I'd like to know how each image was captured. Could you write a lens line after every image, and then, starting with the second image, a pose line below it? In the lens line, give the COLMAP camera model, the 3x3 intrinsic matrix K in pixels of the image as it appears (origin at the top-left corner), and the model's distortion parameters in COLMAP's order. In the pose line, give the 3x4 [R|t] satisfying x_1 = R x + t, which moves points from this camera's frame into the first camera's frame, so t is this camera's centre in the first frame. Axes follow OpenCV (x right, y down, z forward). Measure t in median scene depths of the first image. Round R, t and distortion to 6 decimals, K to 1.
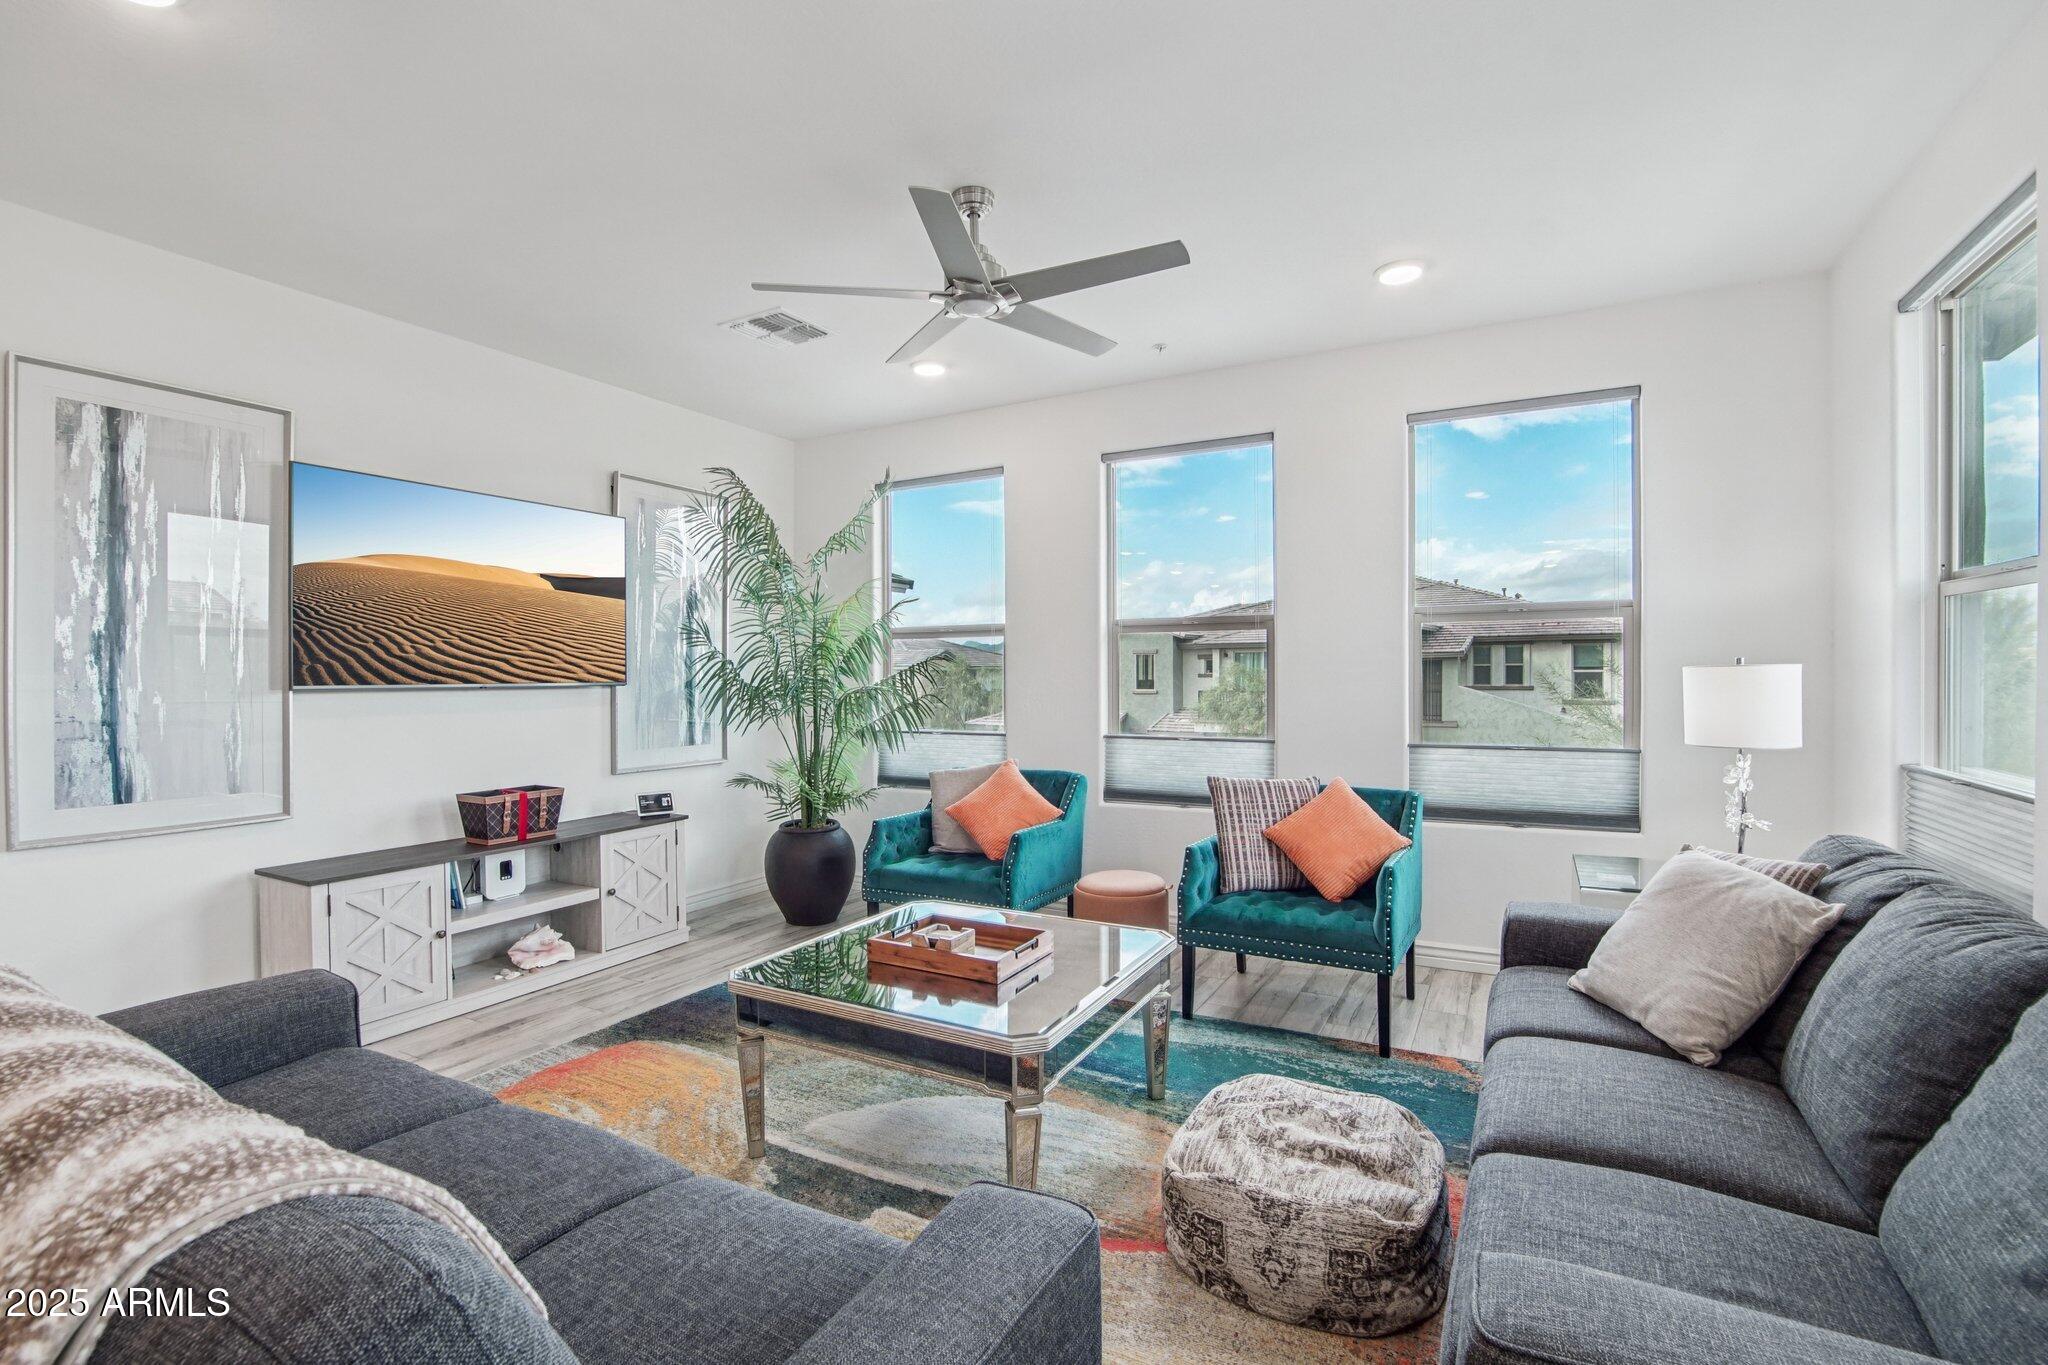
lens RADIAL K [[922.0, 0, 1002.8], [0, 922.0, 683.7], [0, 0, 1]] dist [-0.002205, -0.000408]
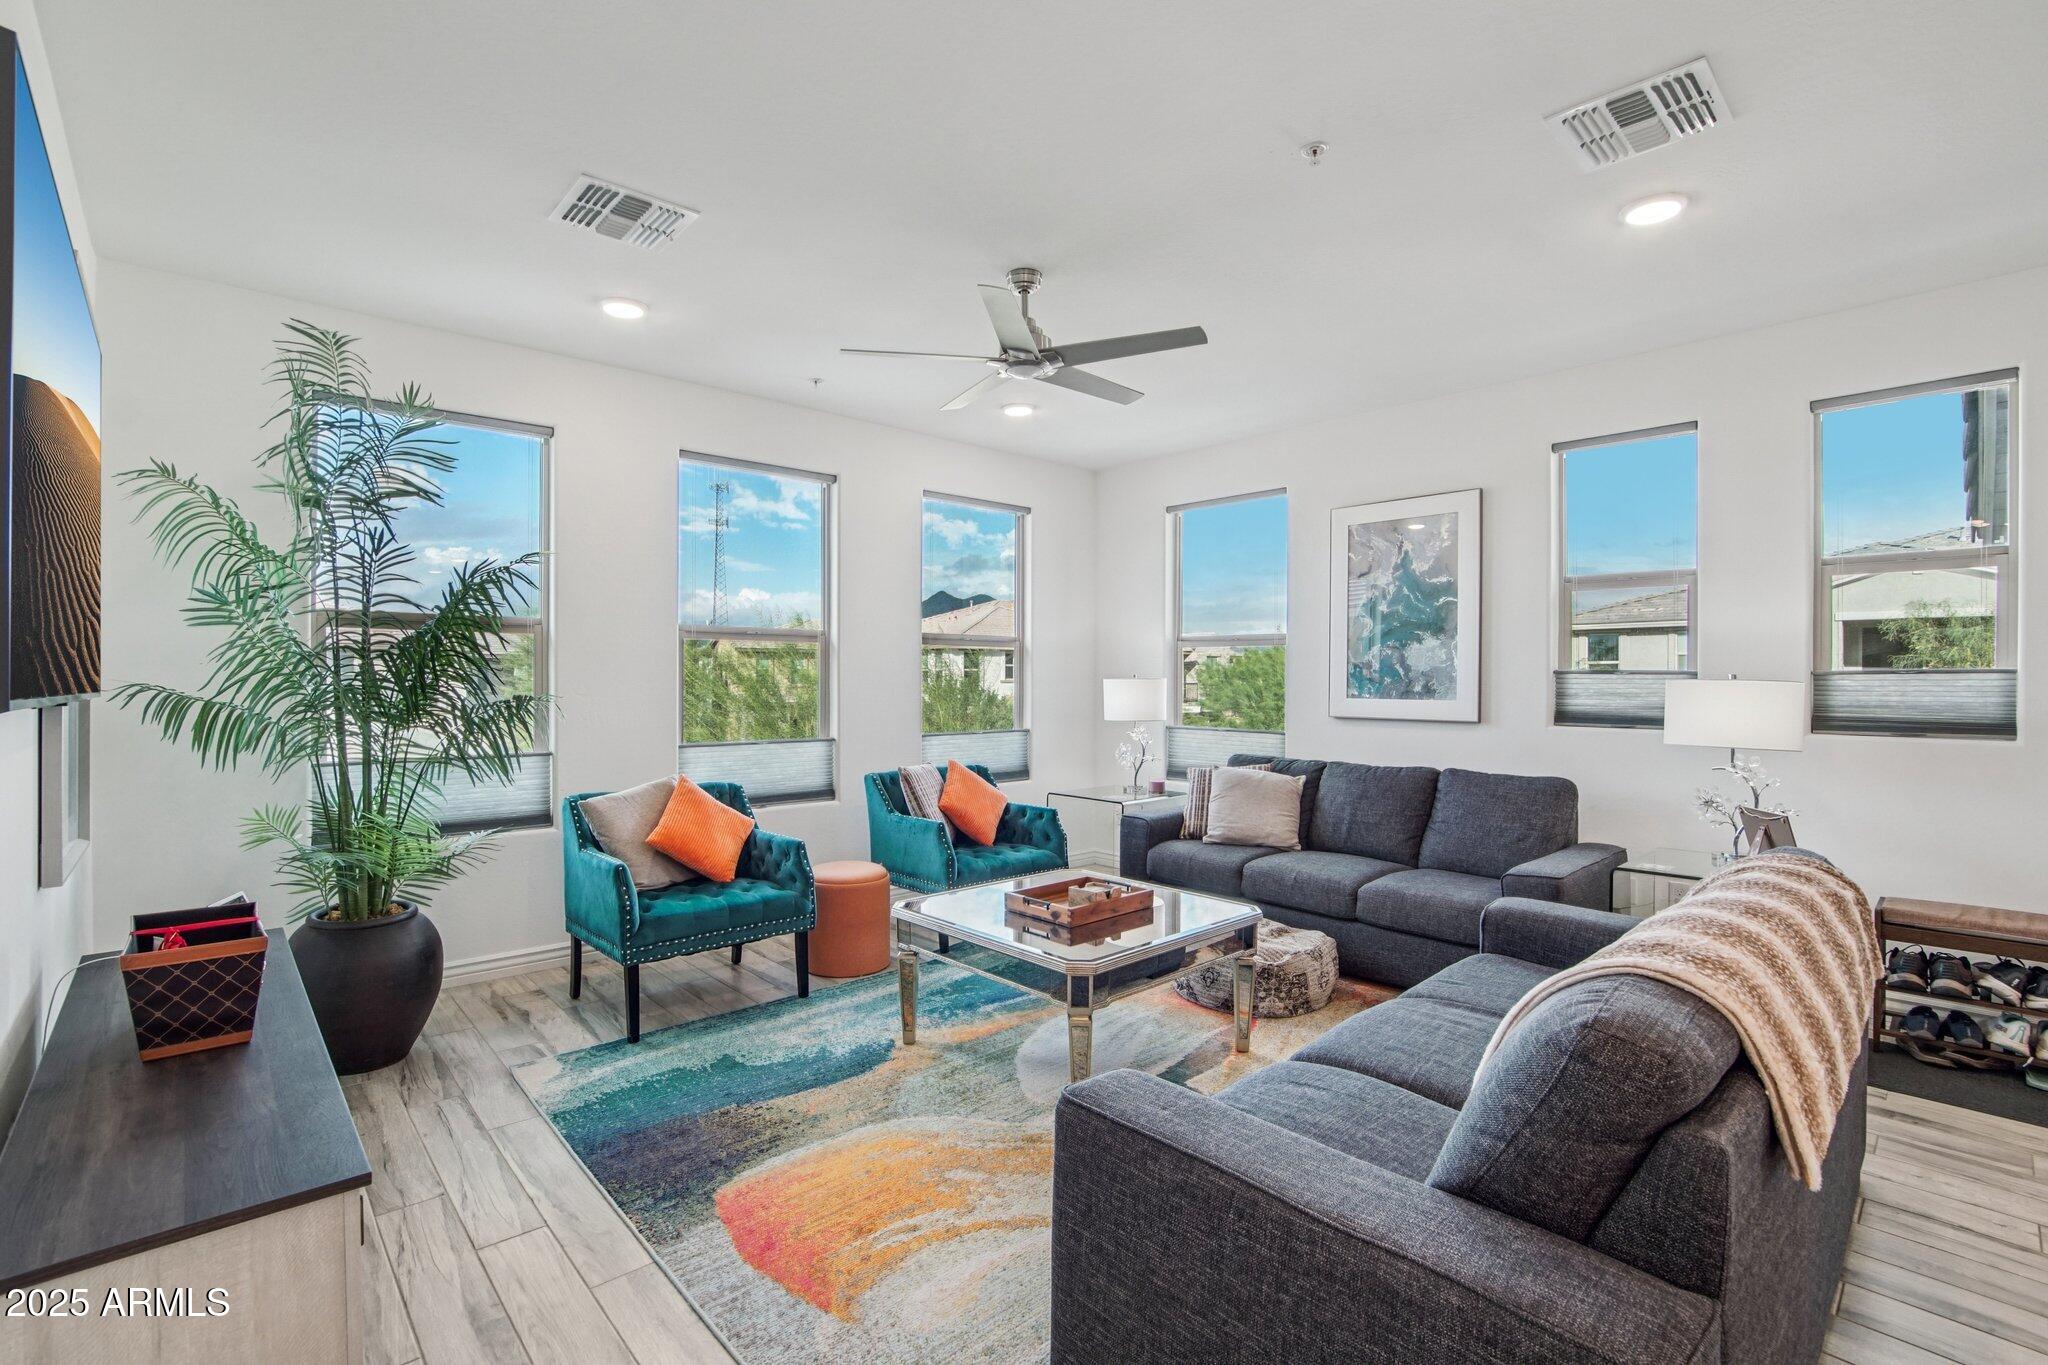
lens RADIAL K [[922.0, 0, 1002.8], [0, 922.0, 683.7], [0, 0, 1]] dist [-0.002205, -0.000408]
pose [[0.319004, 0.004503, 0.947743, -0.996786], [0.006395, 0.999956, -0.006903, 0.002681], [-0.947732, 0.008262, 0.318961, 0.560209]]
